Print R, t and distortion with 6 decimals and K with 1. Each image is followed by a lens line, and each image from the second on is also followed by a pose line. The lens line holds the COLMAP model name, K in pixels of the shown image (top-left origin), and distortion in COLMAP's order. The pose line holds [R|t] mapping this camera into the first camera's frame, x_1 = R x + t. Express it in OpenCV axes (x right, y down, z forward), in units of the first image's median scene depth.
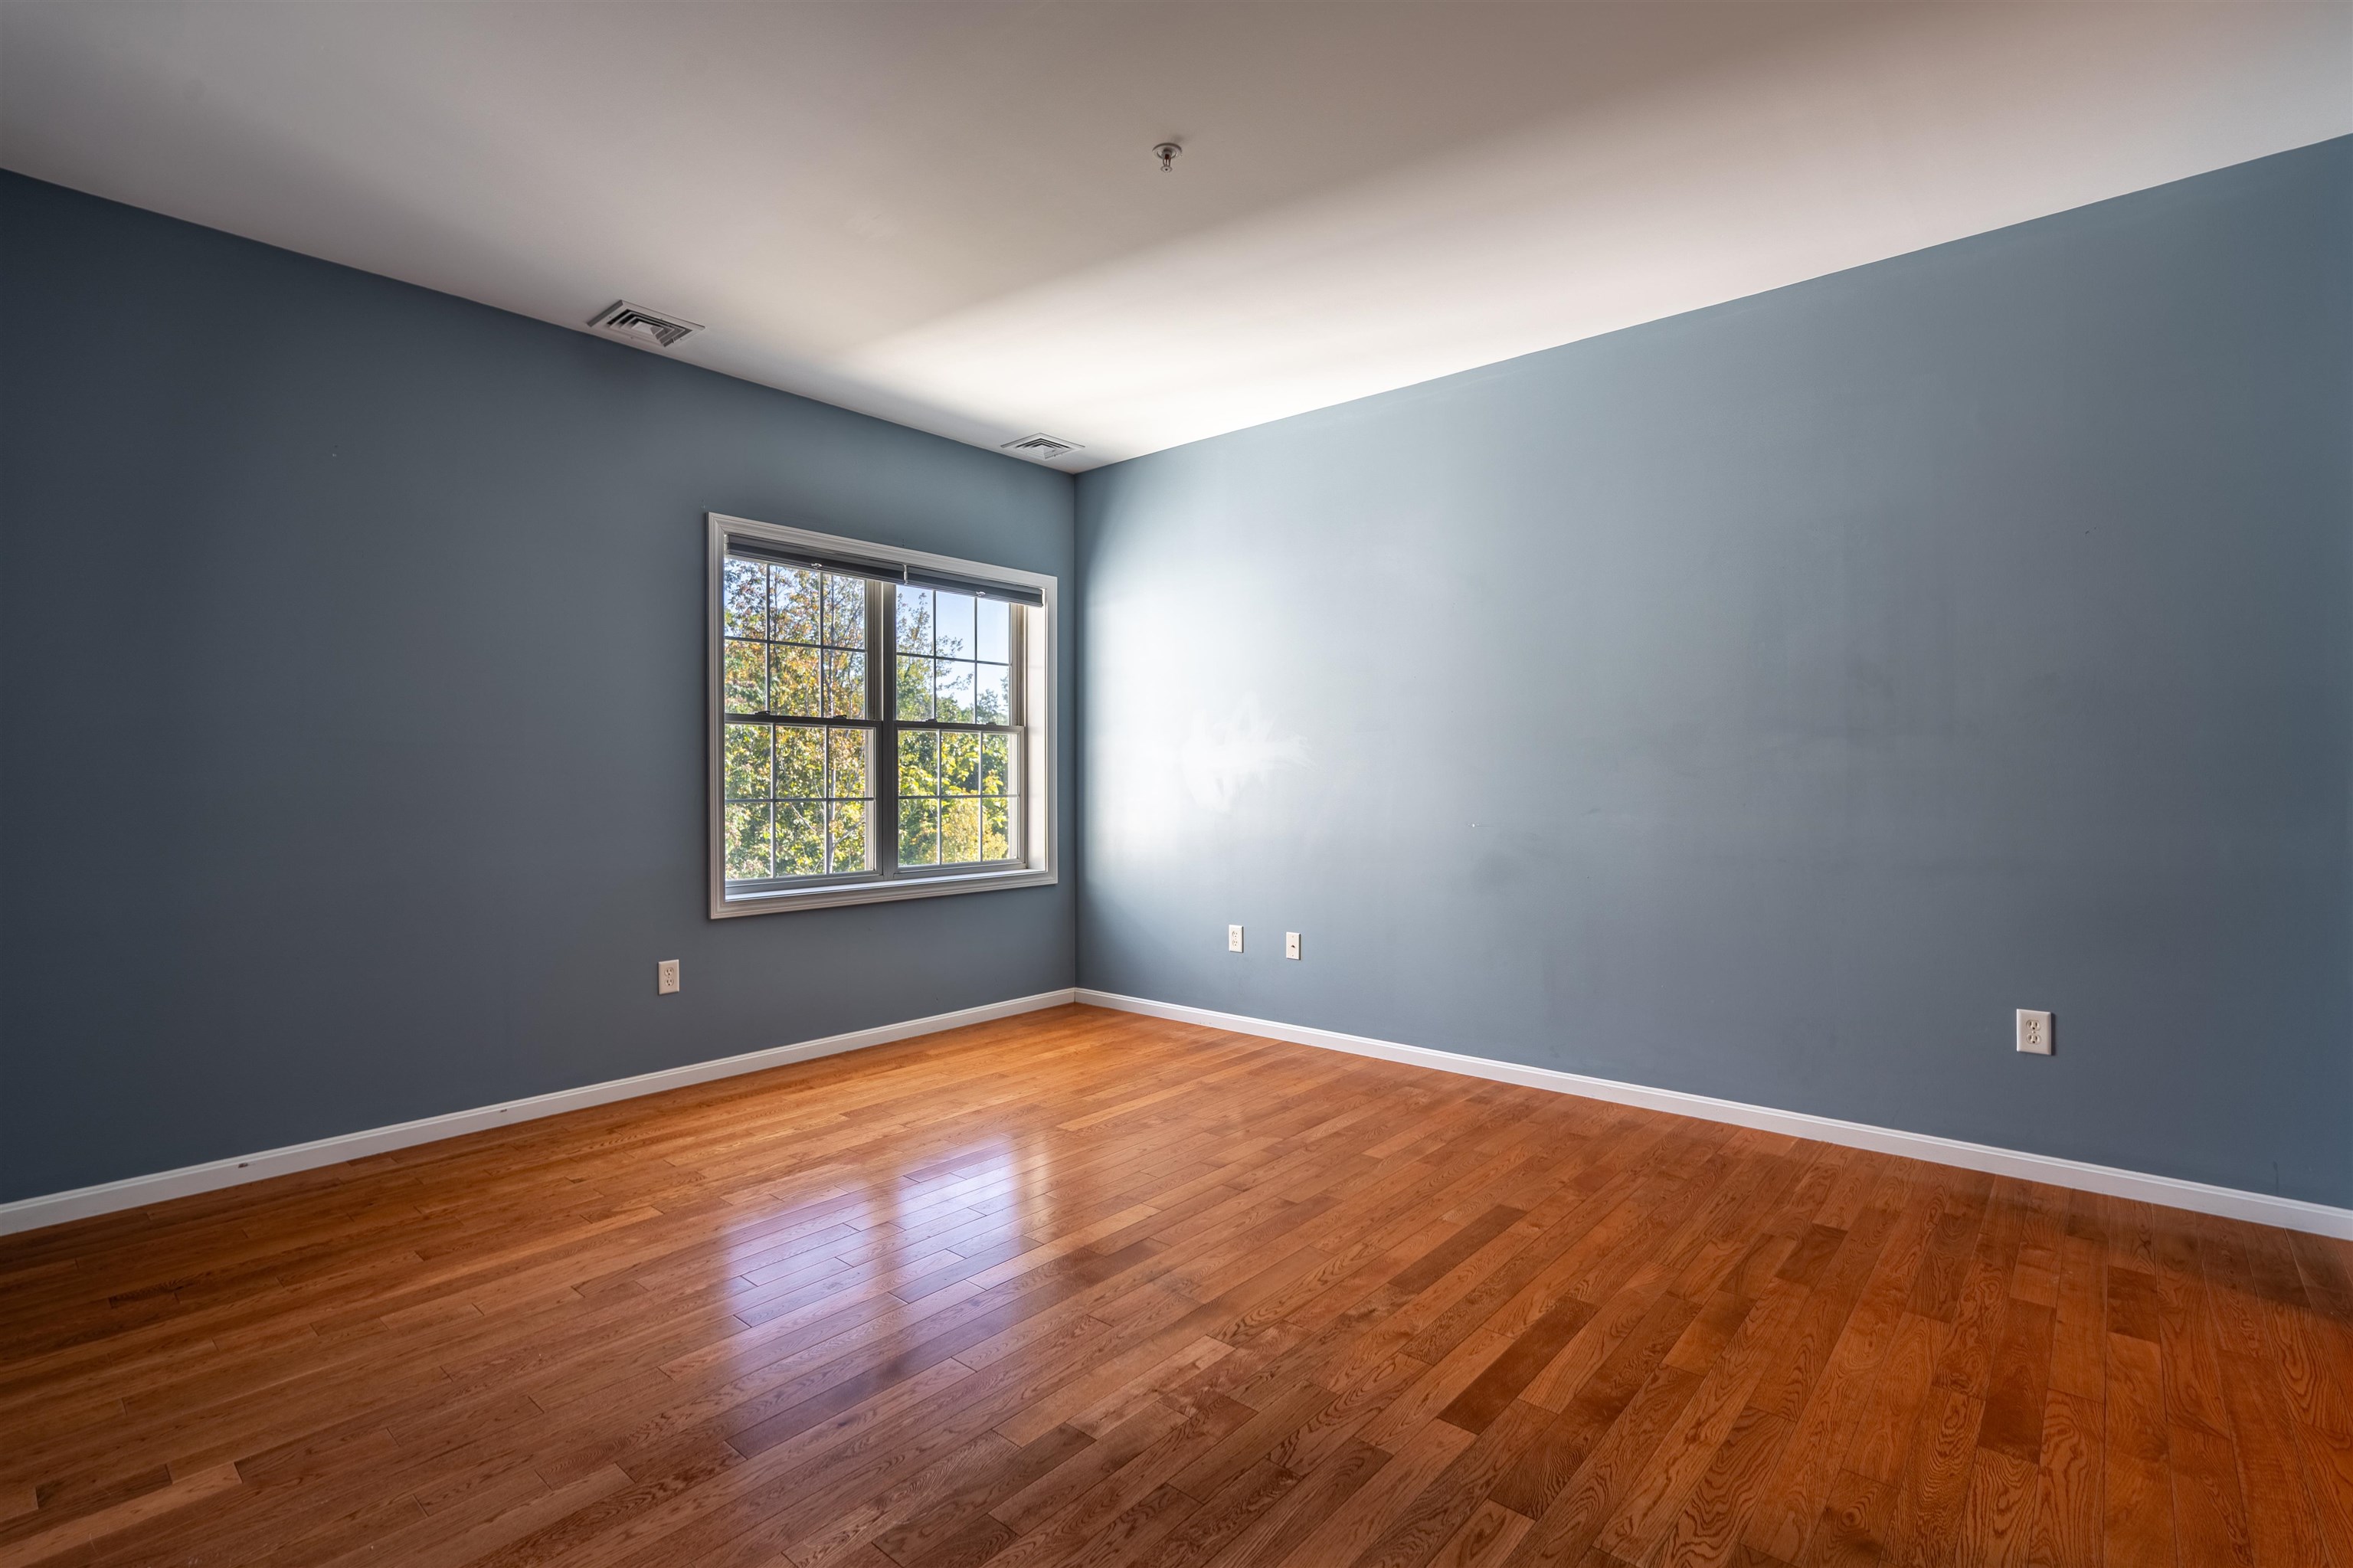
lens RADIAL K [[1079.1, 0, 1225.7], [0, 1079.1, 778.0], [0, 0, 1]] dist [-0.001809, 0.001243]
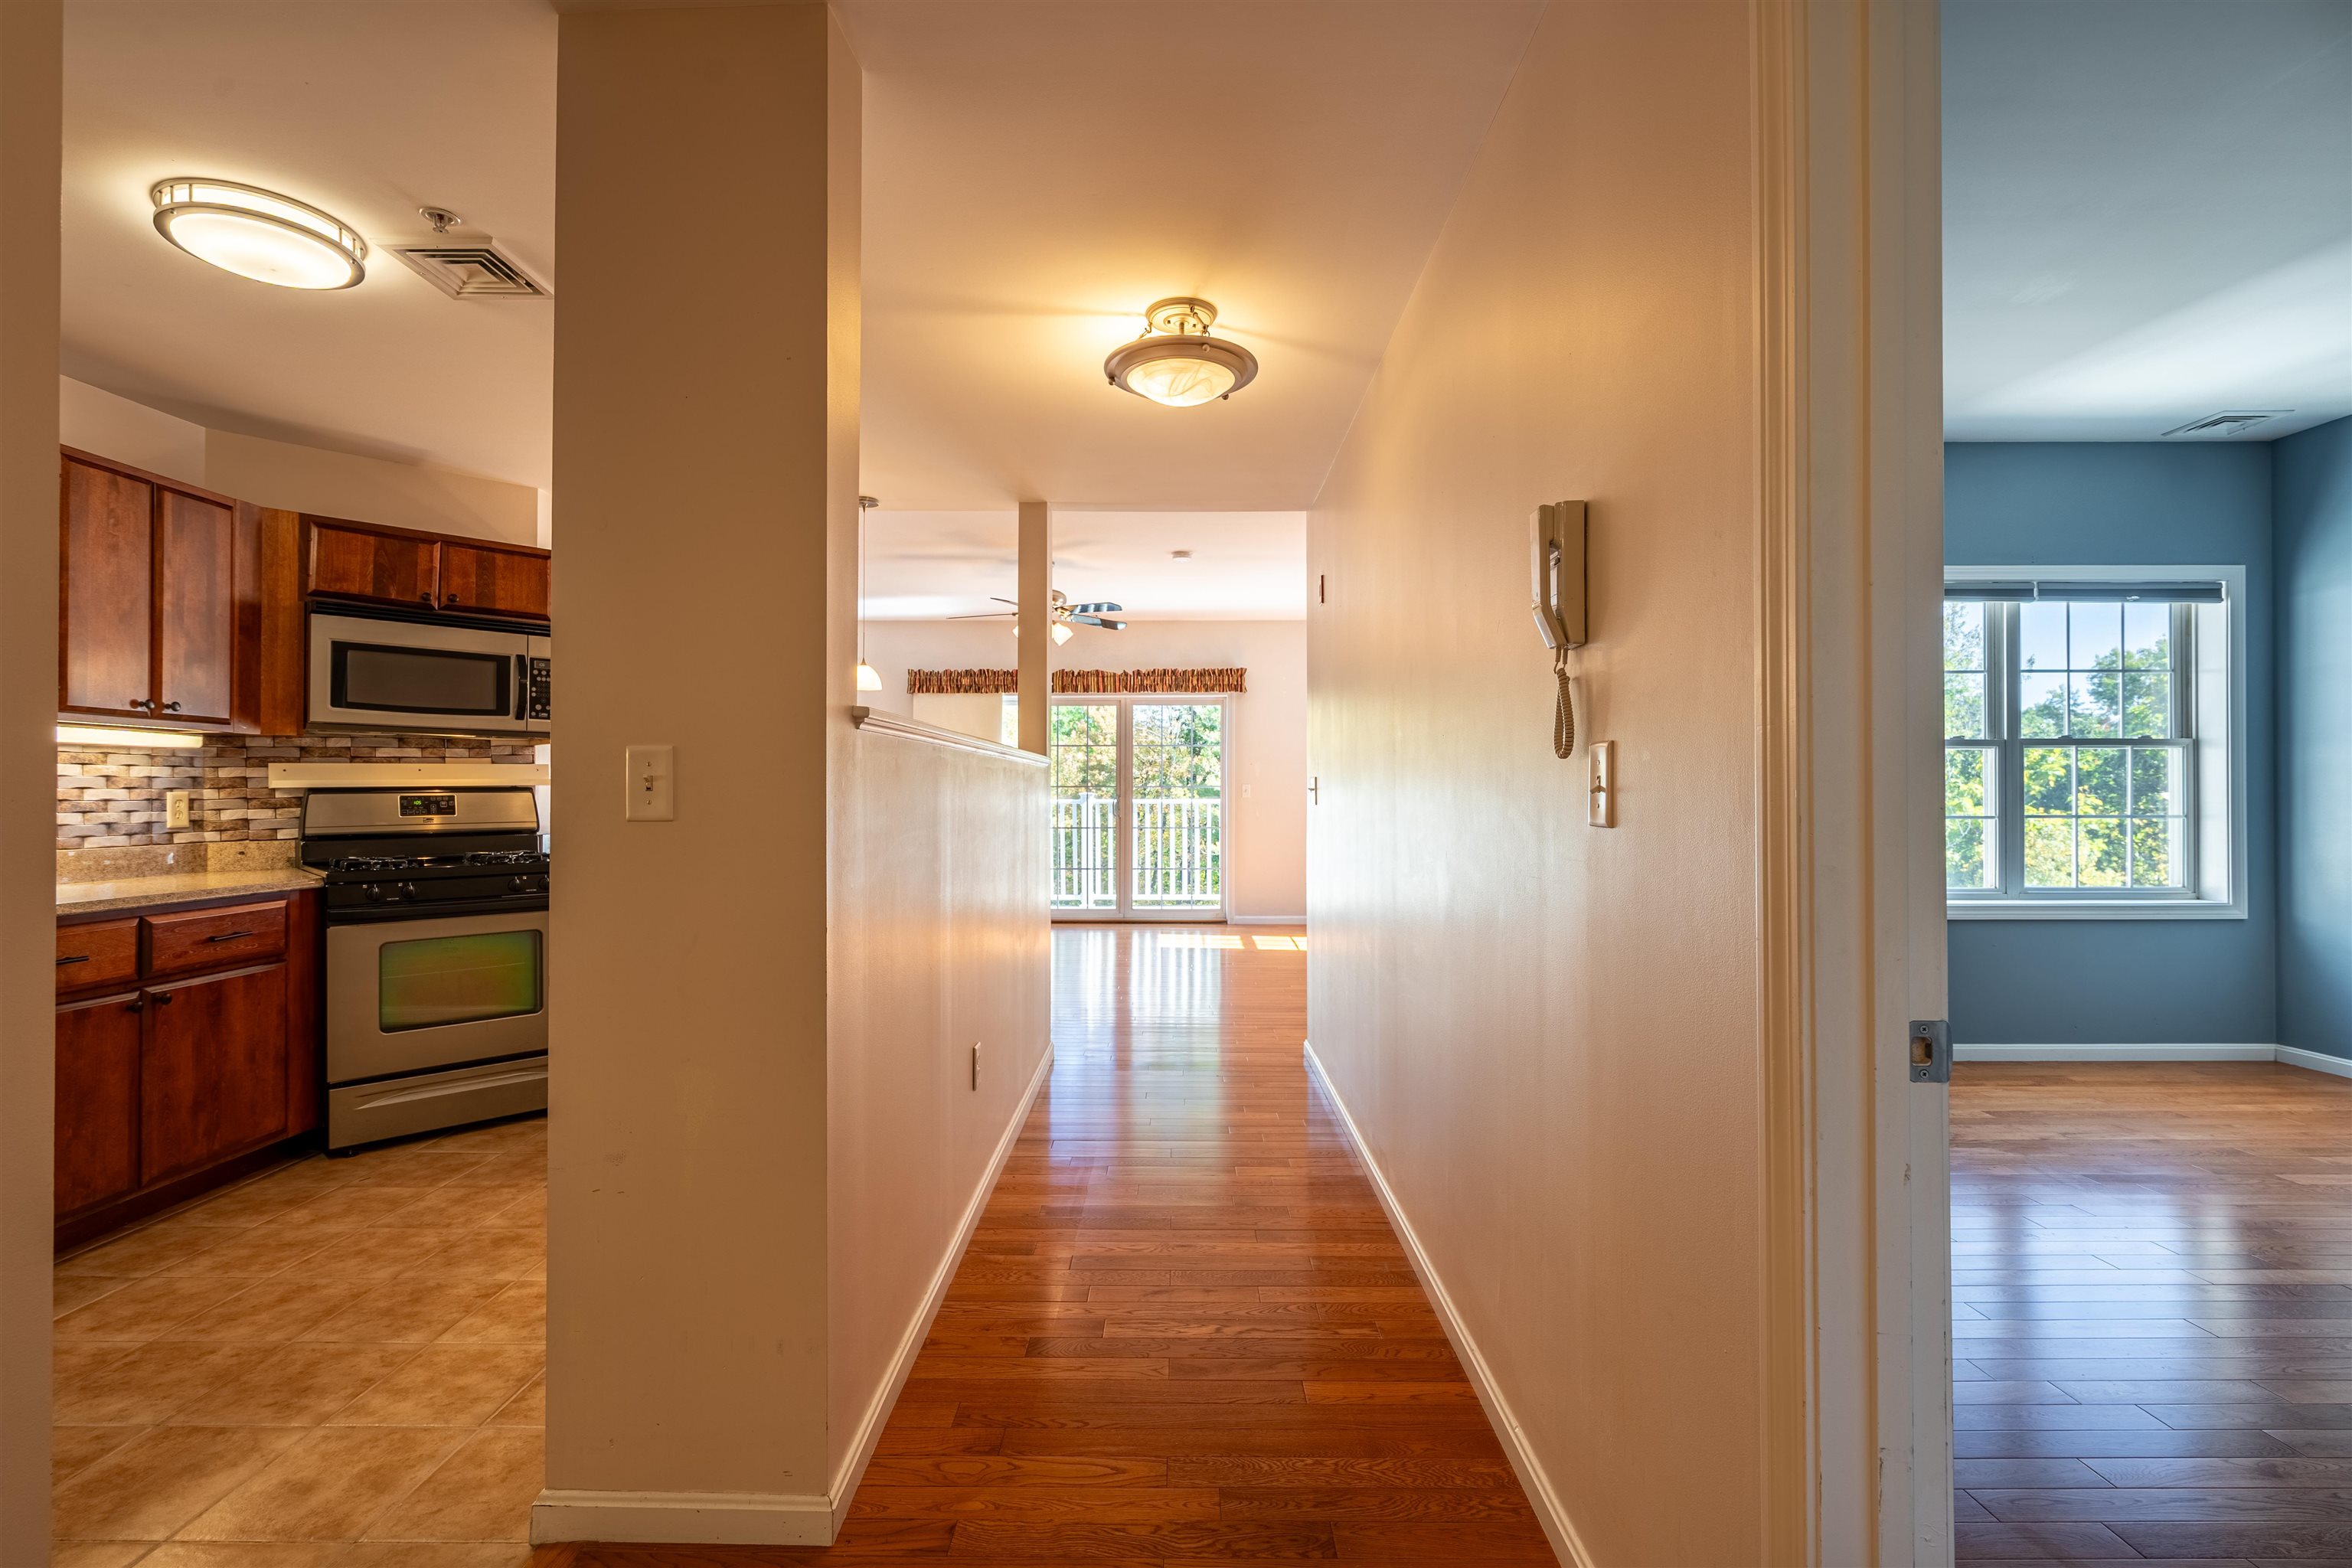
lens RADIAL K [[1078.6, 0, 1171.2], [0, 1078.6, 786.4], [0, 0, 1]] dist [-0.001809, 0.001243]
pose [[0.618895, -0.003936, -0.785464, -0.011353], [-0.001197, 0.999982, -0.005954, -0.002697], [0.785473, 0.004626, 0.618878, -0.229071]]
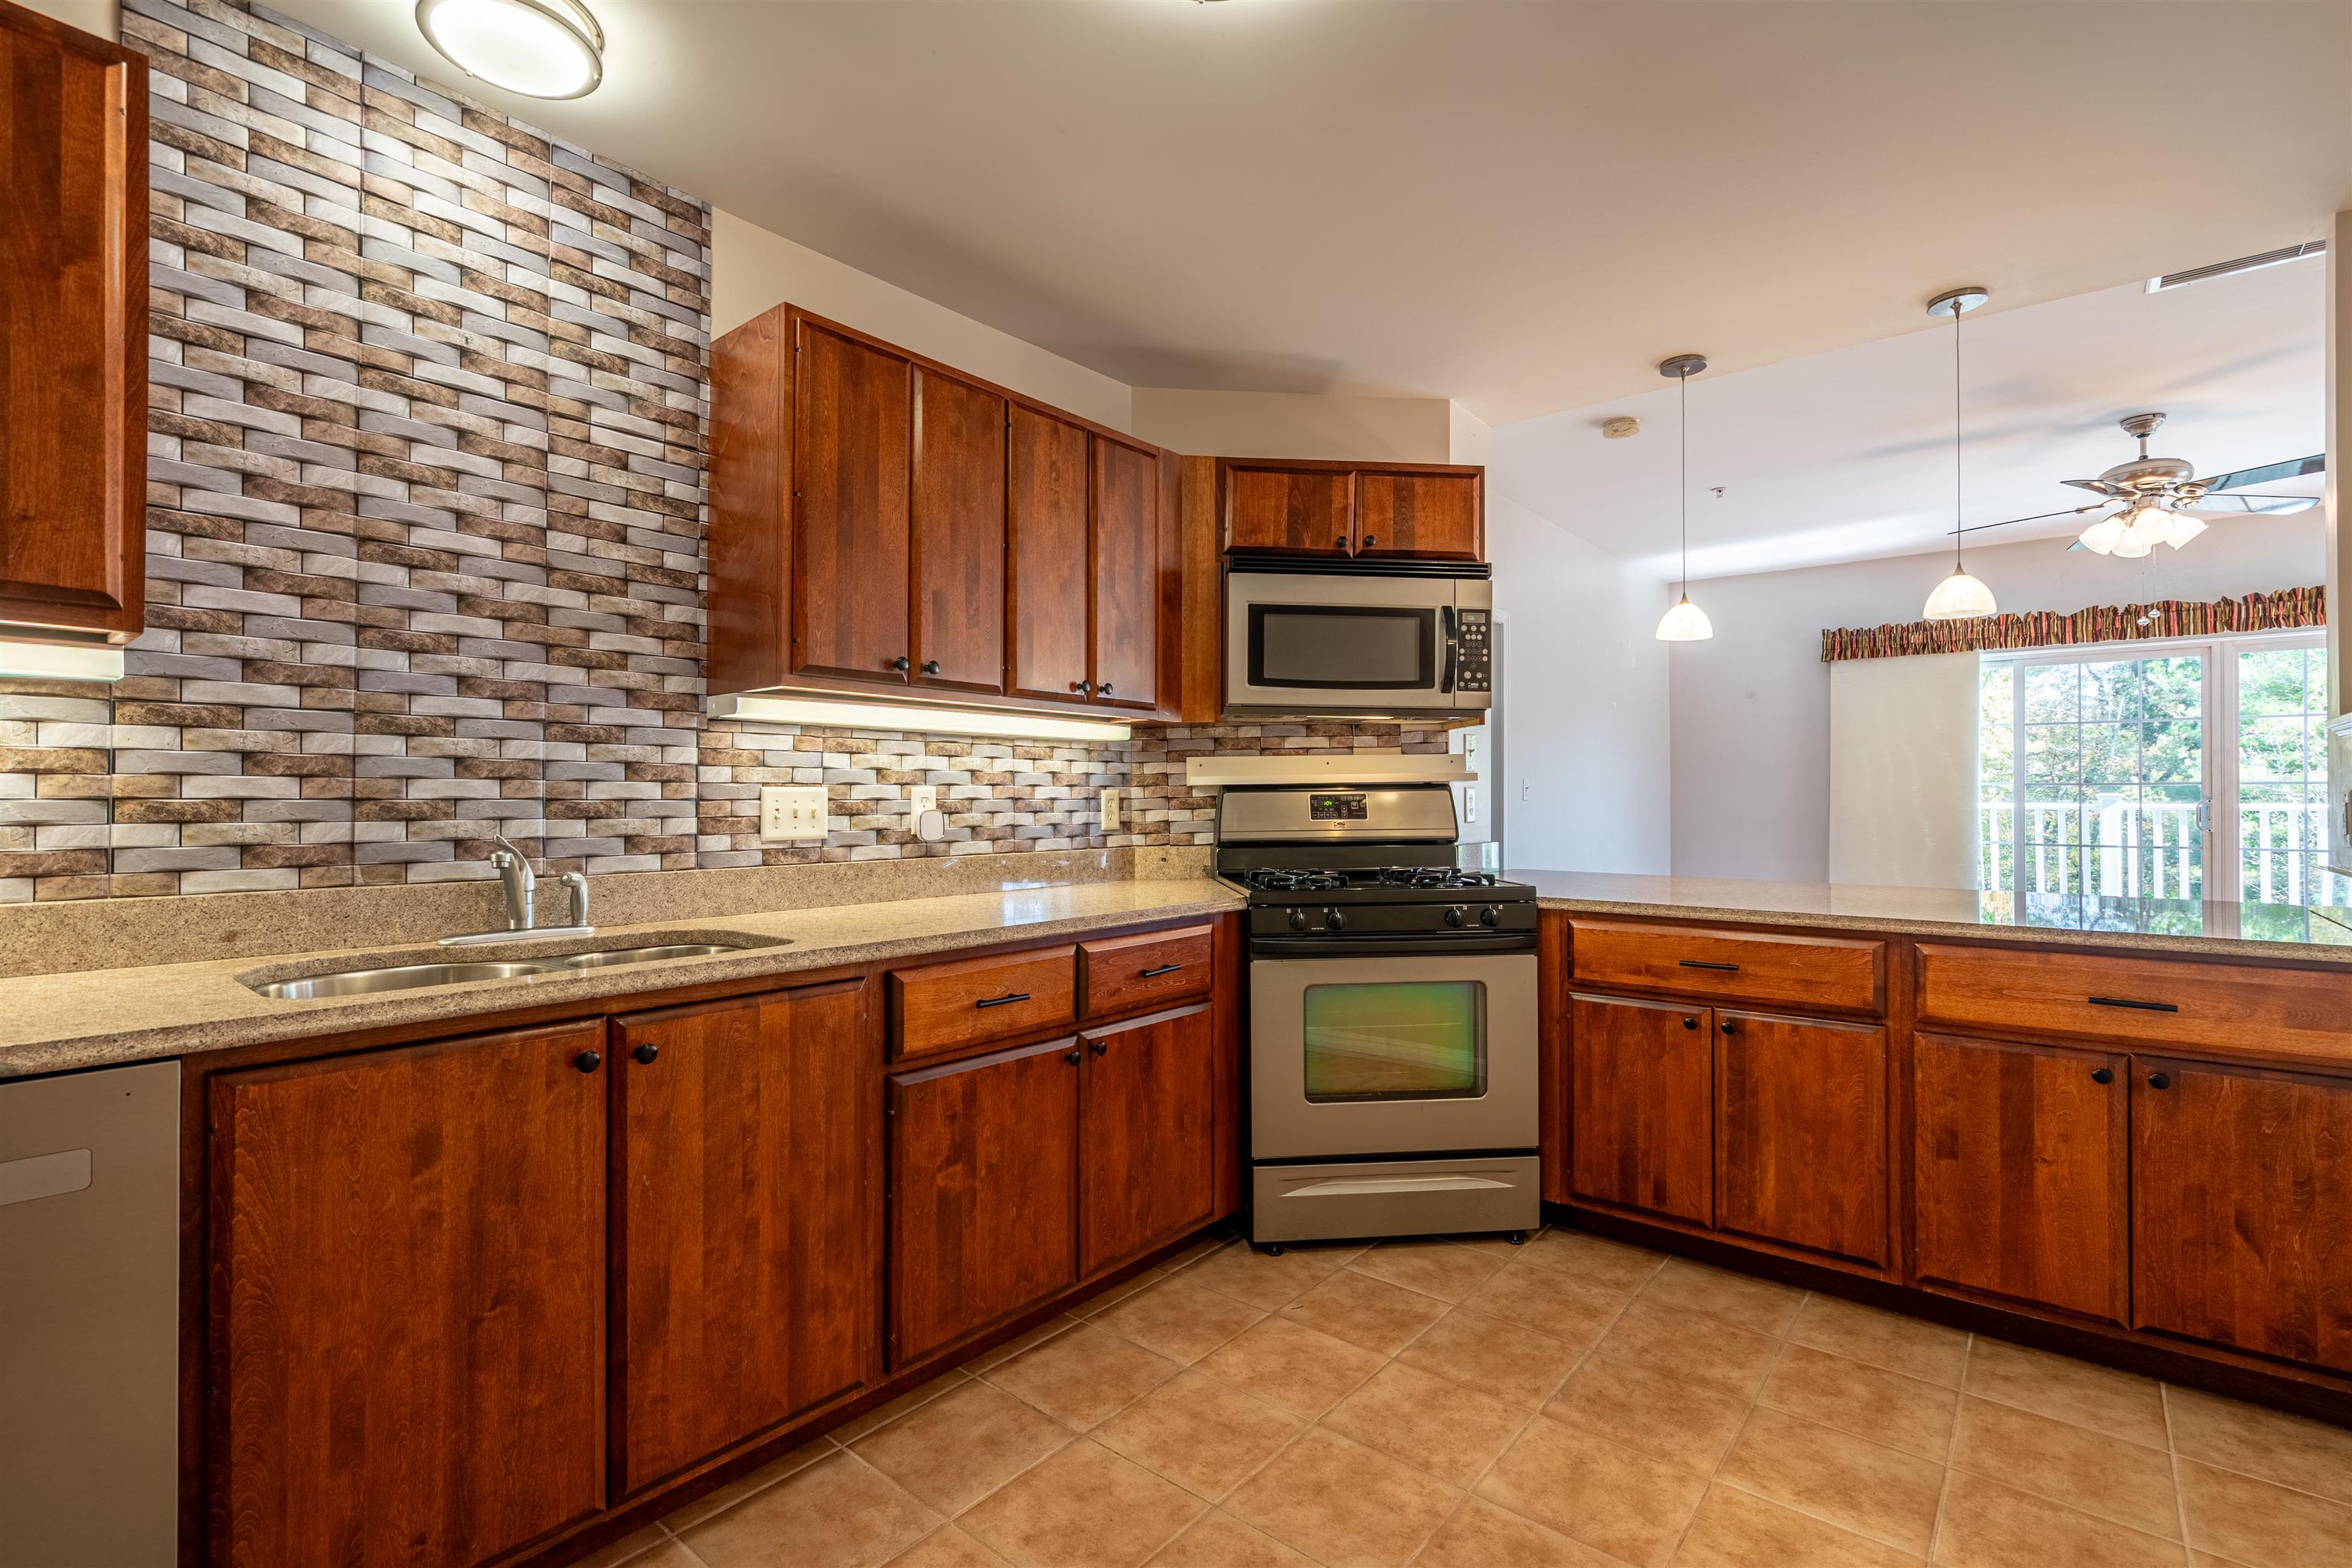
lens RADIAL K [[1078.6, 0, 1166.7], [0, 1078.6, 785.4], [0, 0, 1]] dist [-0.001809, 0.001243]
pose [[-0.023843, -0.009764, -0.999668, -0.364599], [-0.000457, 0.999952, -0.009756, 0.001296], [0.999716, 0.000224, -0.023846, -0.257278]]
